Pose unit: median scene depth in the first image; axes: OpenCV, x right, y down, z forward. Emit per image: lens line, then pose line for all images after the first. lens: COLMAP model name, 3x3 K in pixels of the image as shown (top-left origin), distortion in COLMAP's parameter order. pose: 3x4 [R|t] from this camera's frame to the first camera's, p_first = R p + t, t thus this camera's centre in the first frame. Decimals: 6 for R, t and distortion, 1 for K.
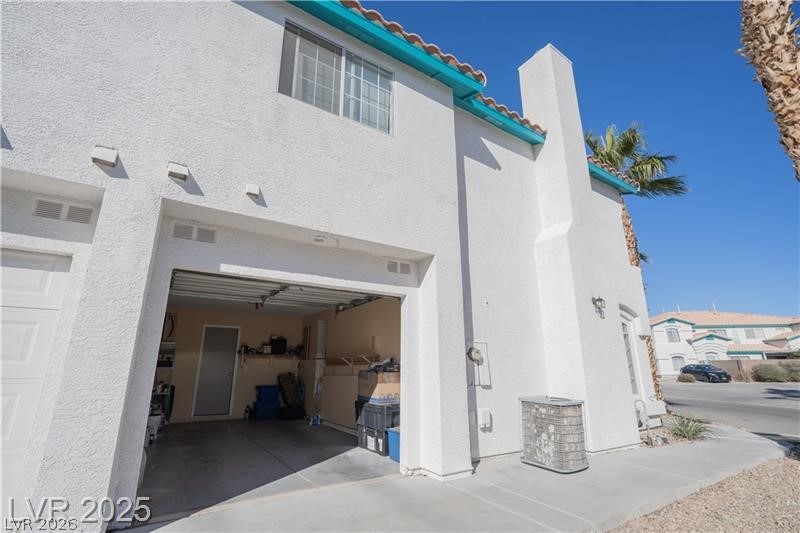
lens RADIAL K [[362.0, 0, 399.4], [0, 362.0, 268.9], [0, 0, 1]] dist [-0.003551, 0.000063]
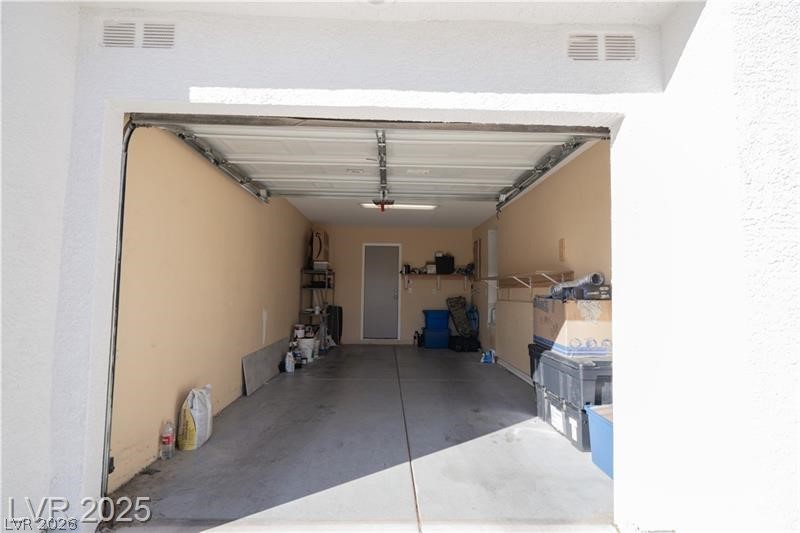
lens RADIAL K [[362.0, 0, 399.4], [0, 362.0, 268.9], [0, 0, 1]] dist [-0.003551, 0.000063]
pose [[0.857362, -0.018469, -0.514382, 0.006038], [0.123121, 0.977703, 0.170112, 0.110396], [0.499772, -0.209179, 0.840519, 0.404072]]
